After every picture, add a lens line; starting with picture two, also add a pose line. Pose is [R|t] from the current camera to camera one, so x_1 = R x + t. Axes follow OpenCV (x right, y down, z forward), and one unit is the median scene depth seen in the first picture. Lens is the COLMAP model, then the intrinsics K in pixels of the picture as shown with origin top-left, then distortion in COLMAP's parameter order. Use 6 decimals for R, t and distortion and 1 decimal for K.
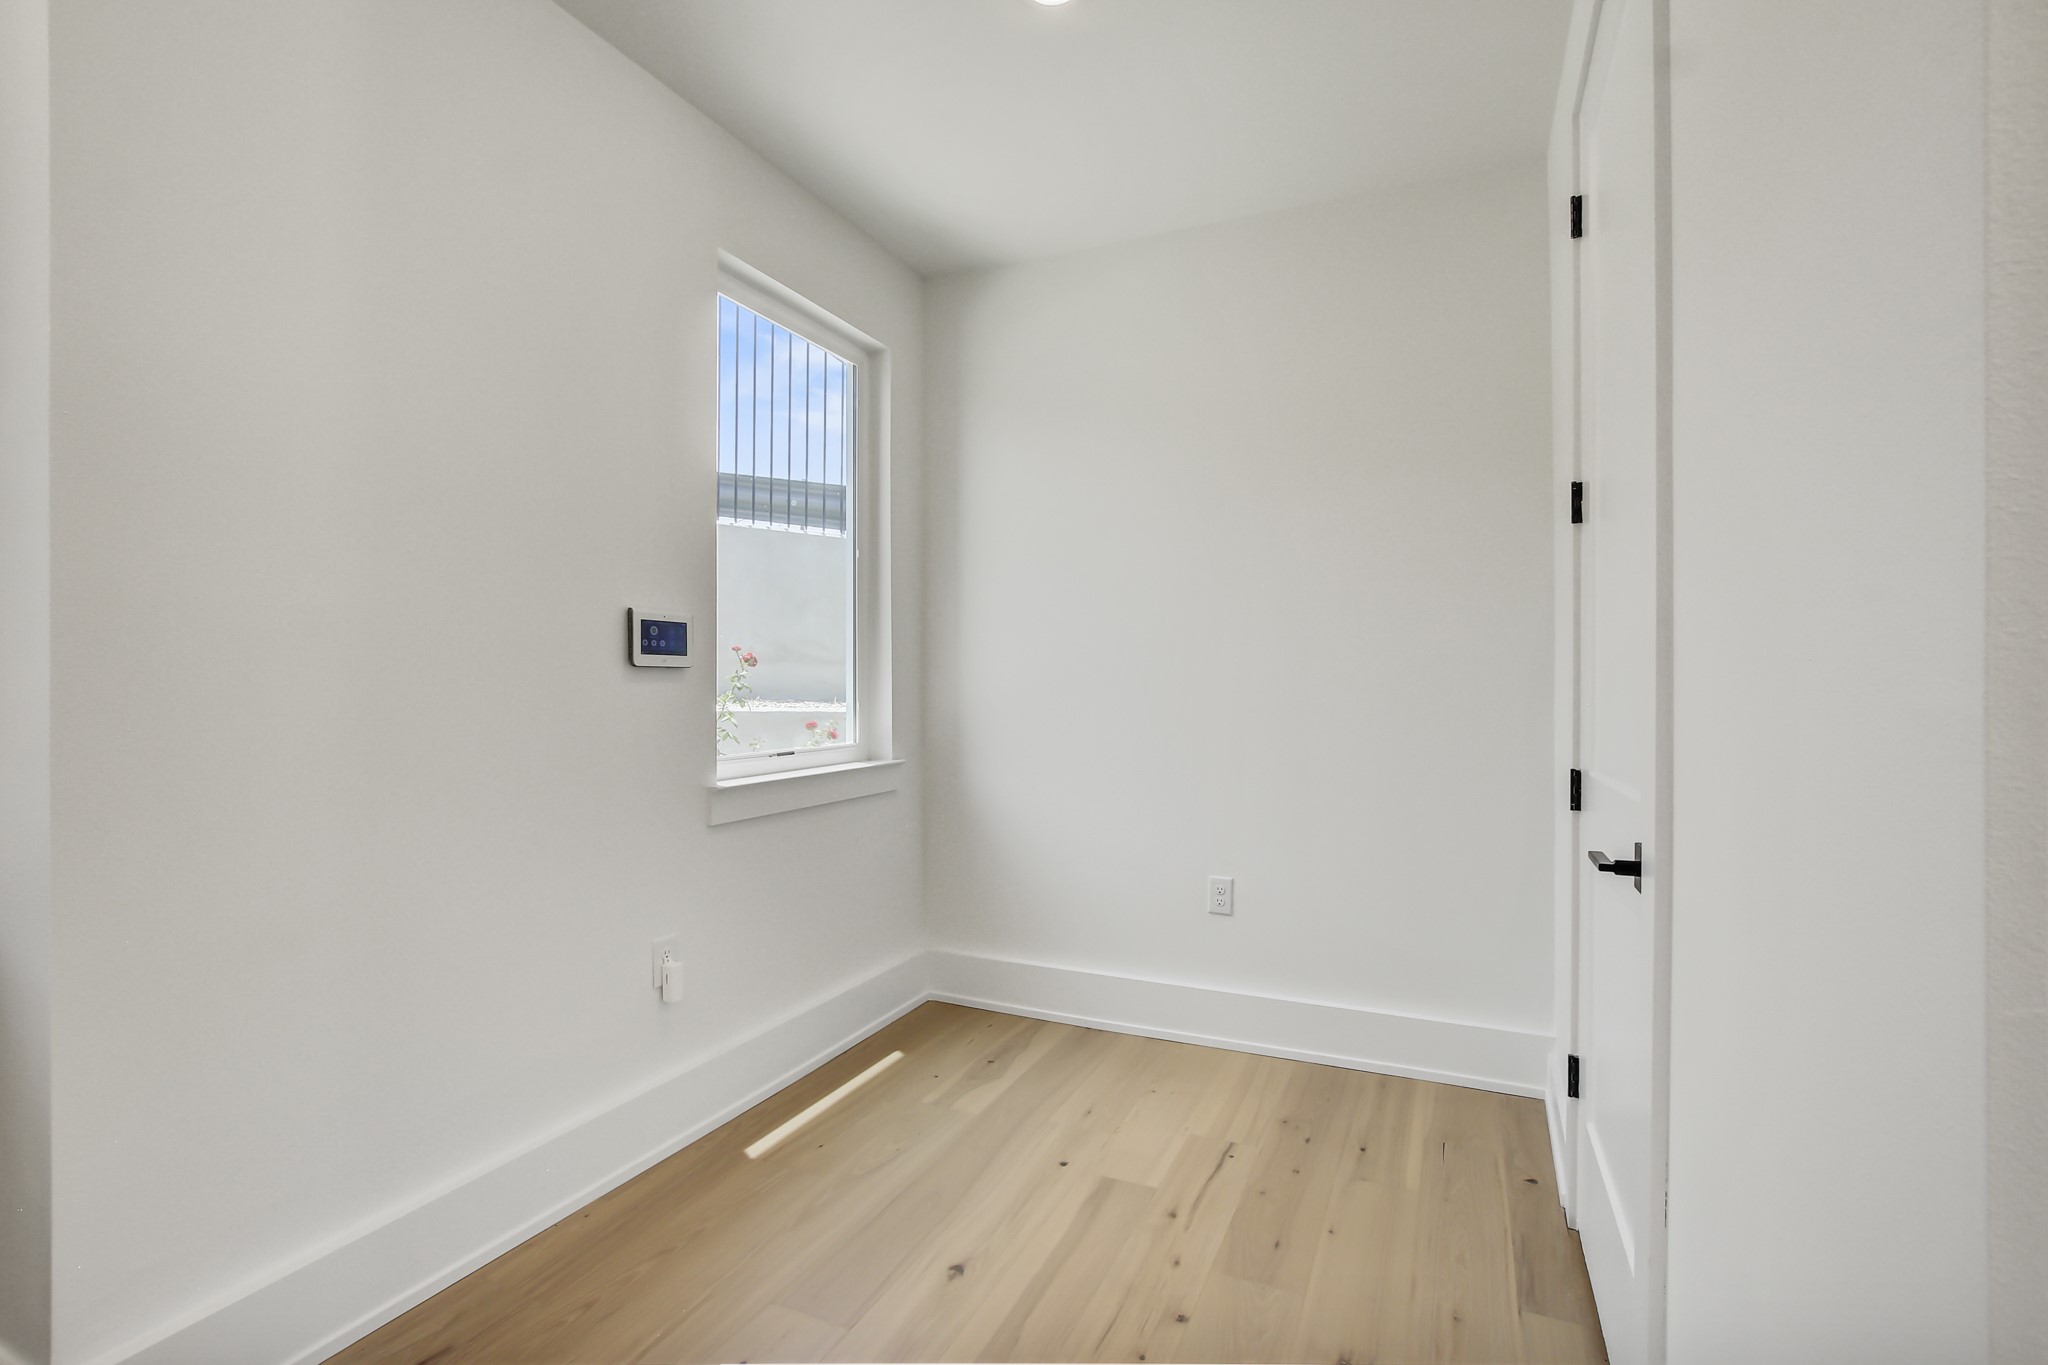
lens RADIAL K [[867.2, 0, 1041.3], [0, 867.2, 684.8], [0, 0, 1]] dist [-0.001273, 0.000021]
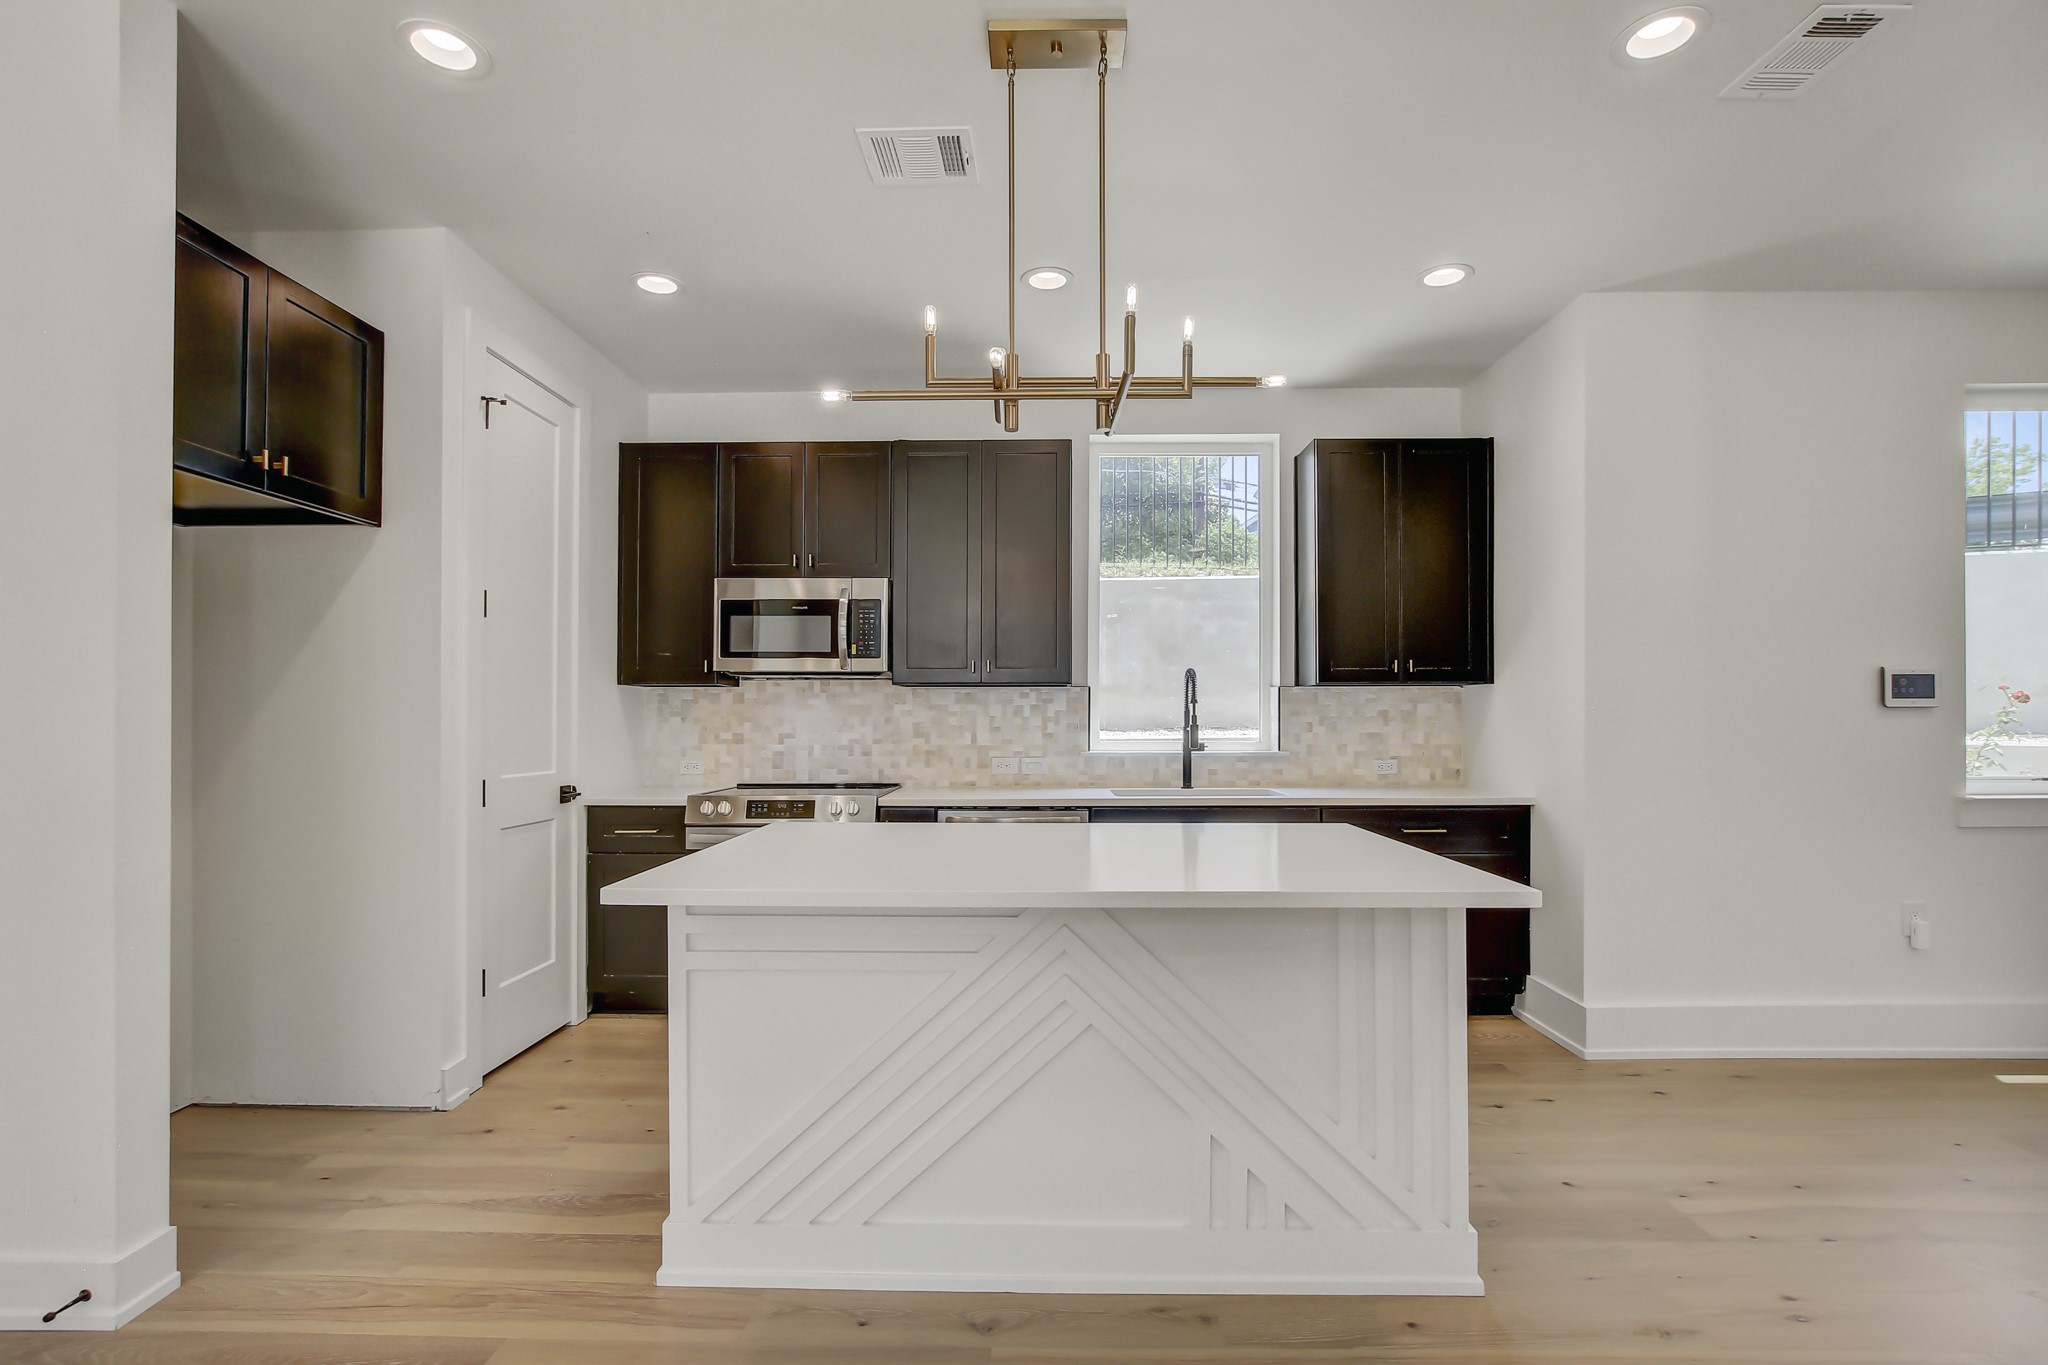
lens RADIAL K [[951.5, 0, 1029.9], [0, 951.5, 717.6], [0, 0, 1]] dist [-0.014615, 0.002469]
pose [[0.414186, -0.006031, -0.910172, 0.322589], [0.002421, 0.999982, -0.005524, 0.001719], [0.910189, 0.000084, 0.414193, -0.833346]]
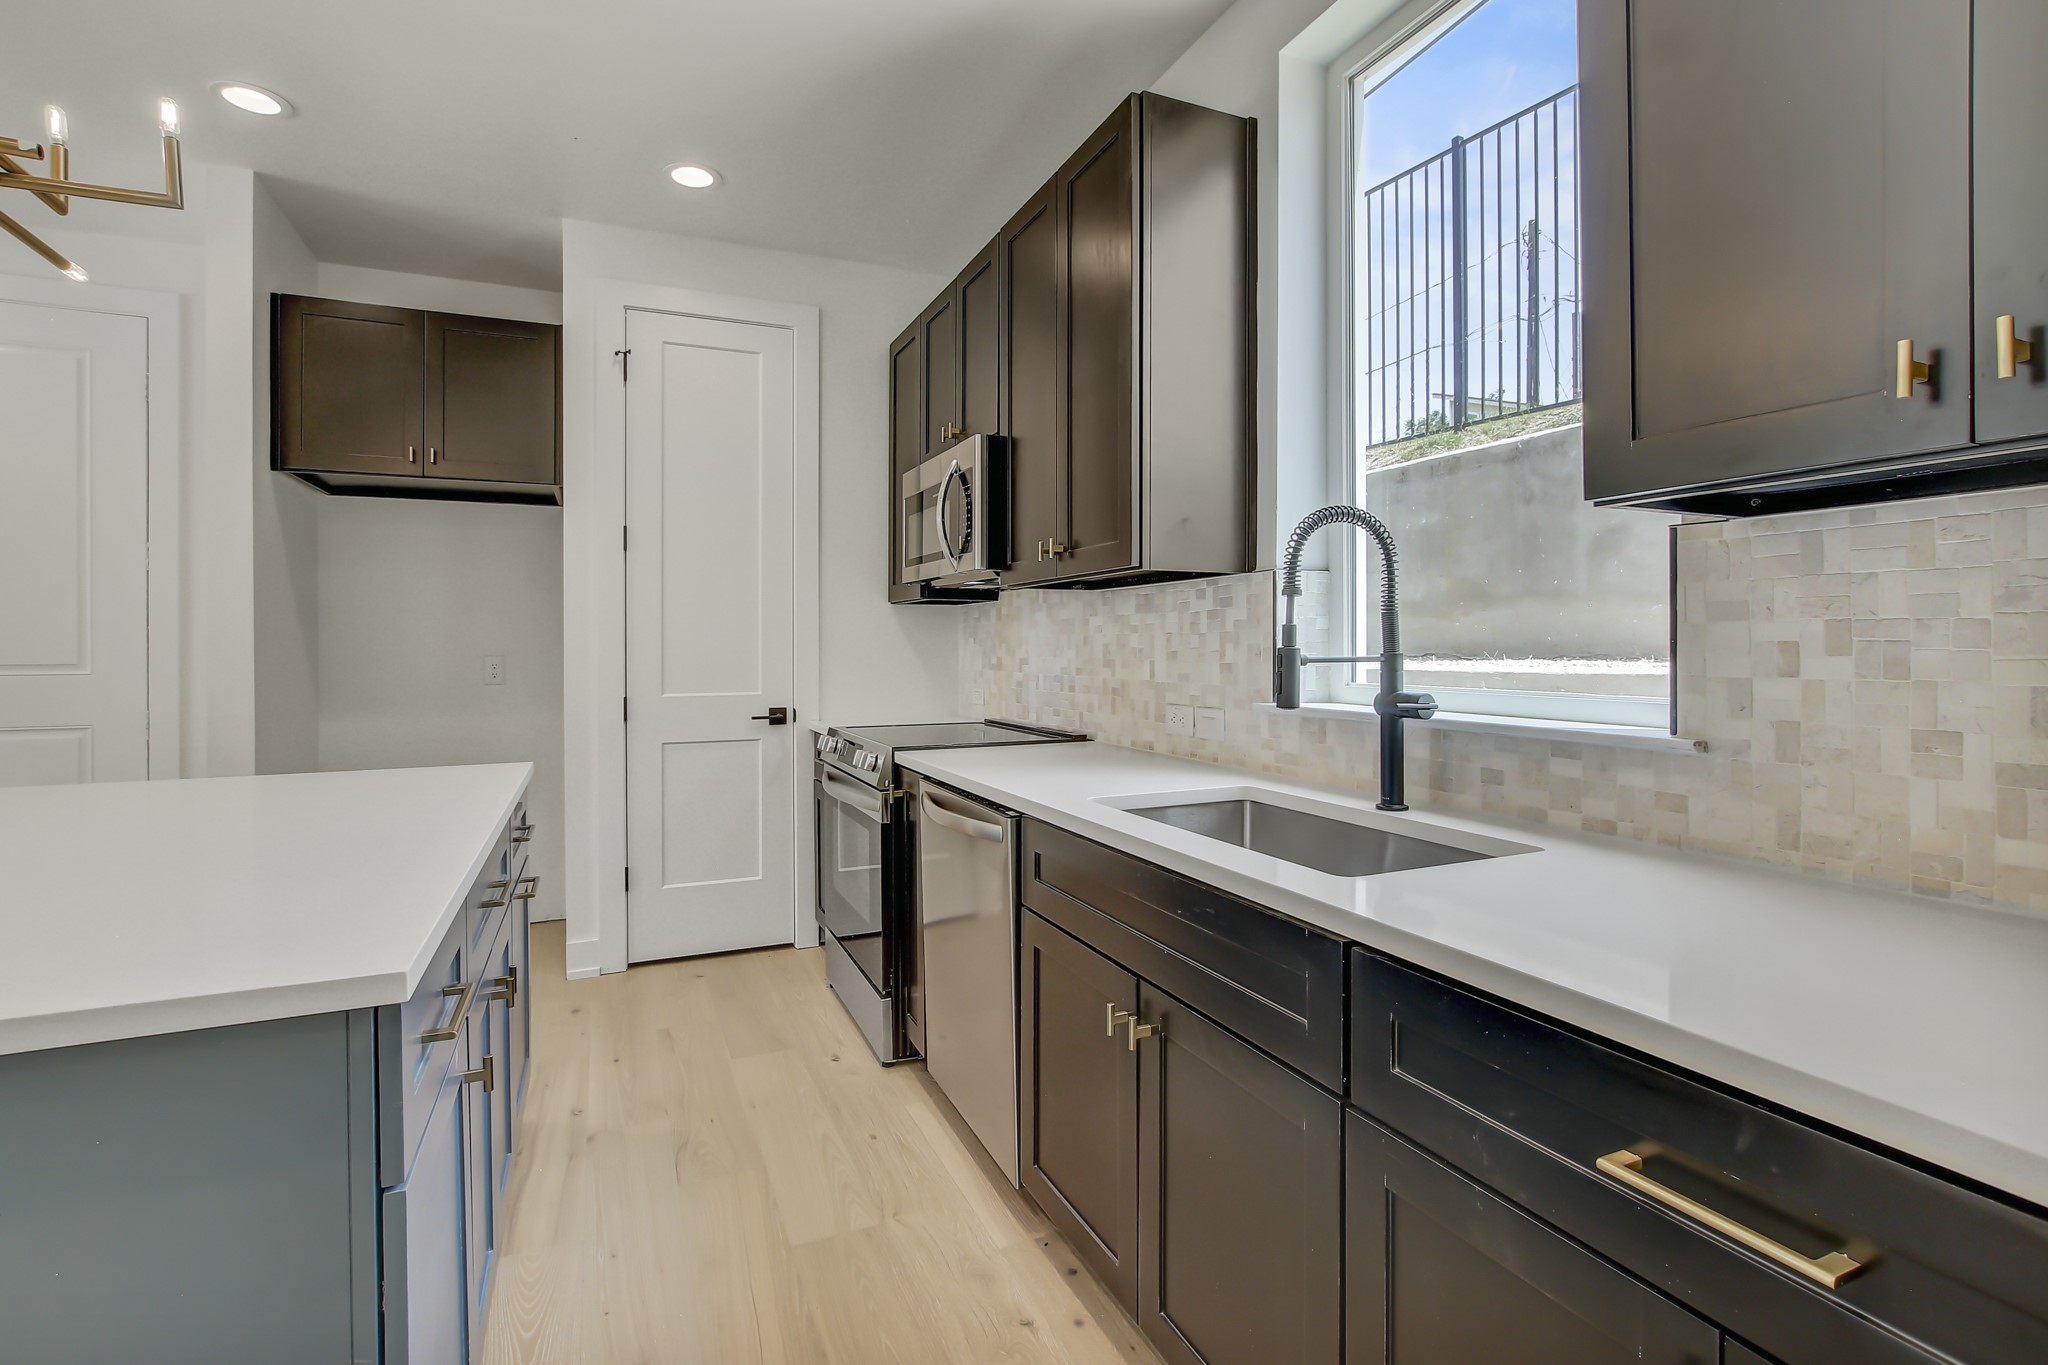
lens RADIAL K [[951.5, 0, 1027.3], [0, 951.5, 653.3], [0, 0, 1]] dist [-0.014615, 0.002469]
pose [[-0.652250, 0.012478, -0.757901, -0.461521], [0.007902, 0.999922, 0.009662, 0.000213], [0.757963, 0.000313, -0.652297, 0.419773]]
